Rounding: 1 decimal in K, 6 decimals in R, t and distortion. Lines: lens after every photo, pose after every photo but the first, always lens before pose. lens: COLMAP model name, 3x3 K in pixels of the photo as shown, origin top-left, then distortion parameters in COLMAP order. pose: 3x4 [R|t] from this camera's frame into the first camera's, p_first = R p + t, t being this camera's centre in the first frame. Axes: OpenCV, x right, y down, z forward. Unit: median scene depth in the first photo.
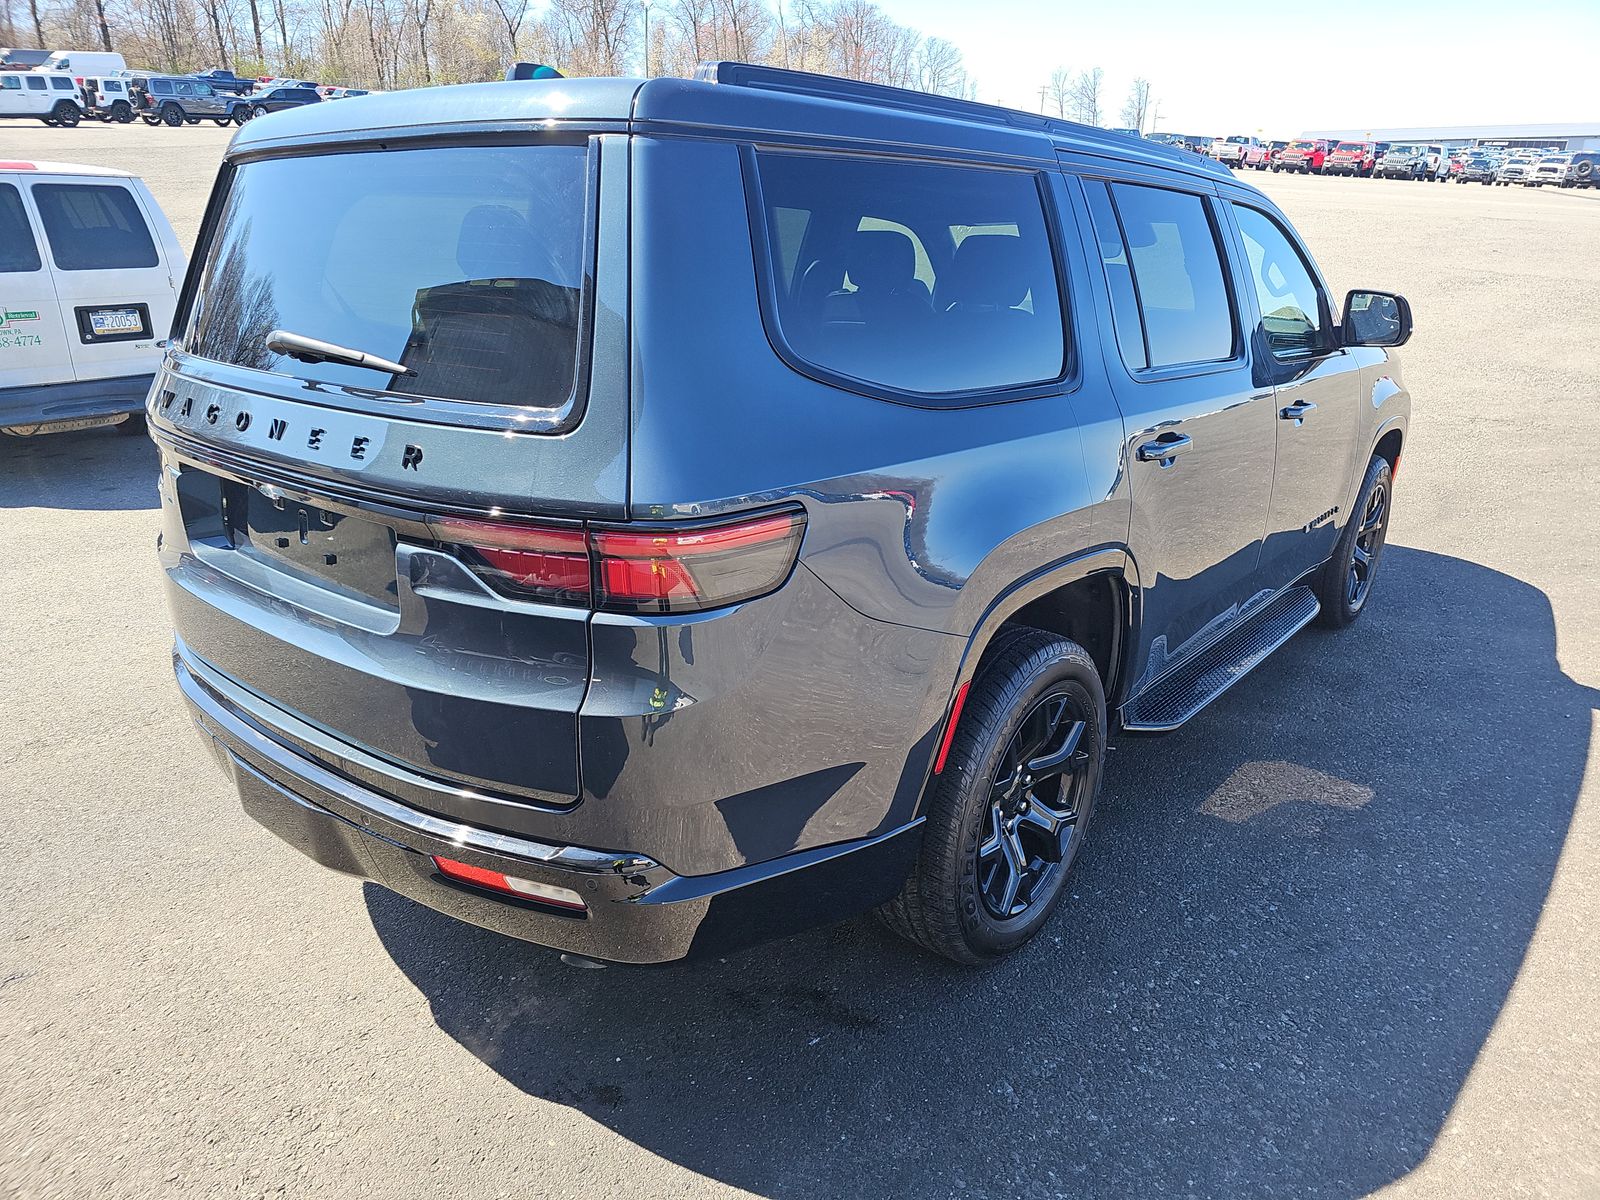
lens RADIAL K [[1066.0, 0, 807.6], [0, 1066.0, 610.0], [0, 0, 1]] dist [0.016201, -0.010128]
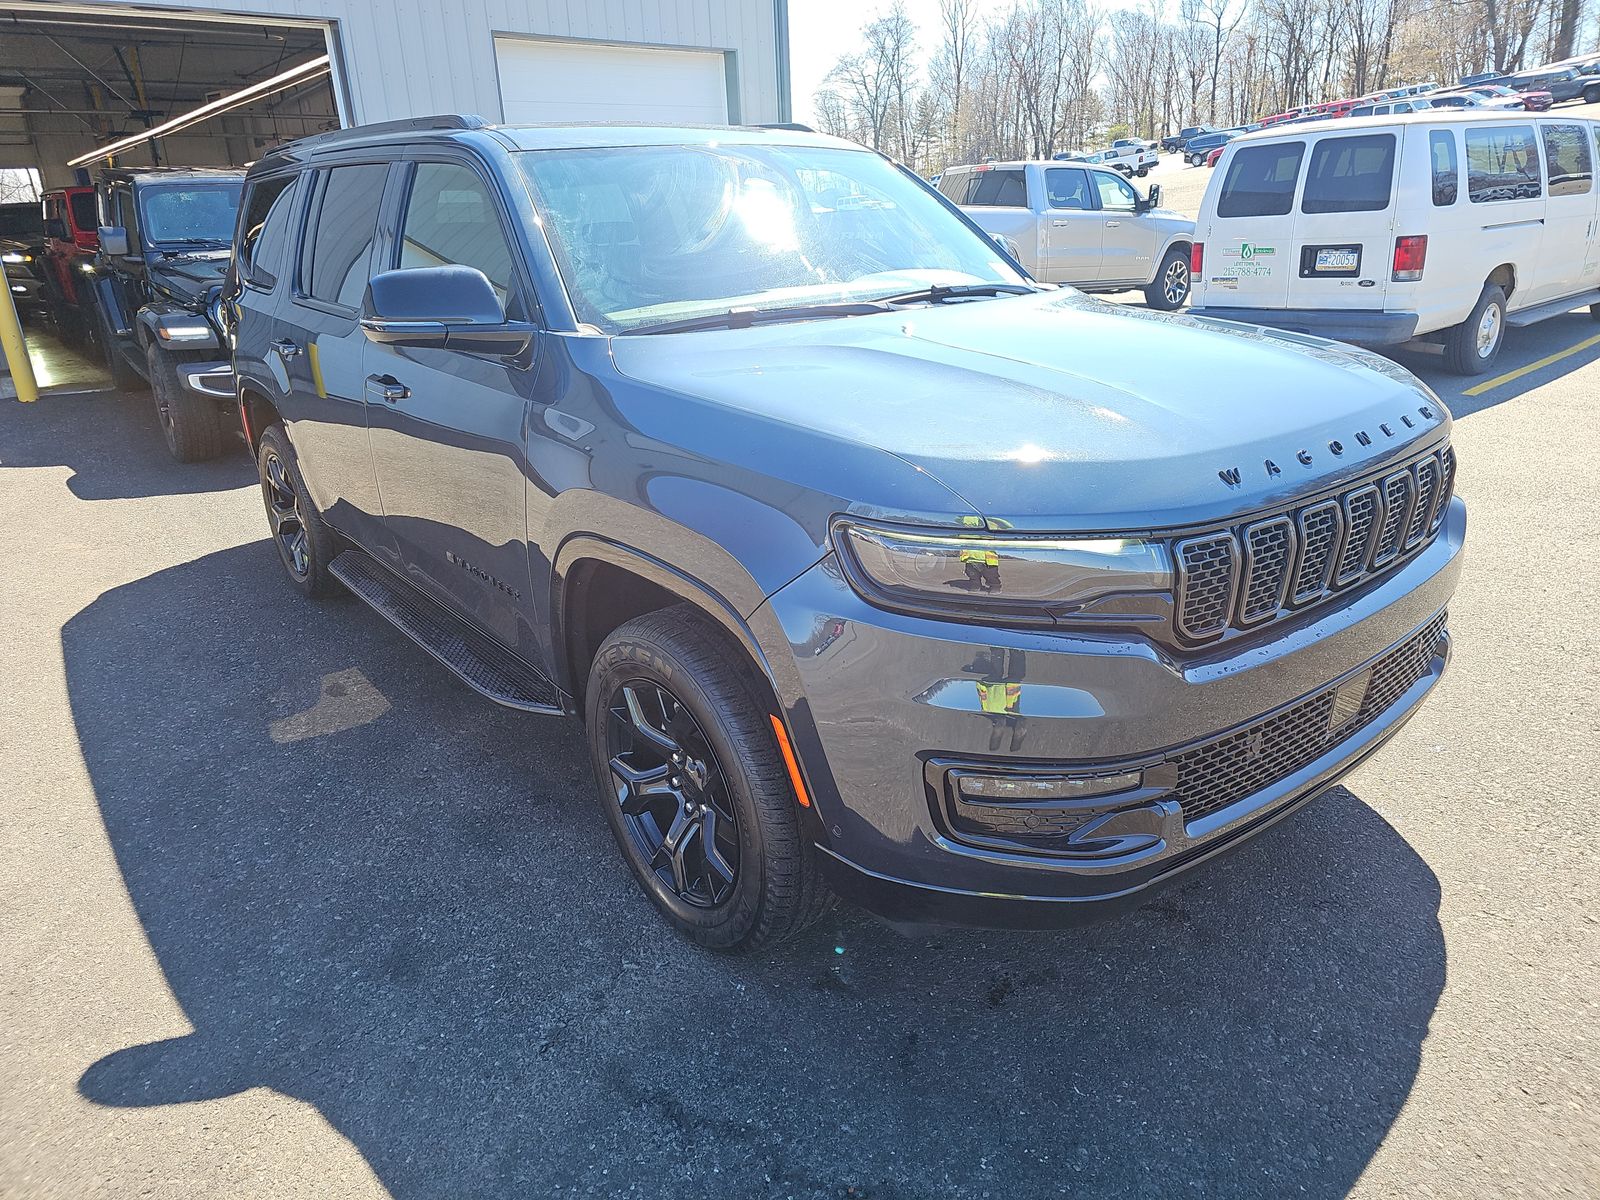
lens RADIAL K [[1066.0, 0, 801.9], [0, 1066.0, 582.6], [0, 0, 1]] dist [0.016201, -0.010128]
pose [[-0.207444, 0.320934, -0.924104, 0.623433], [-0.291799, 0.881349, 0.371588, -0.230066], [0.933713, 0.346736, -0.089182, 0.712436]]
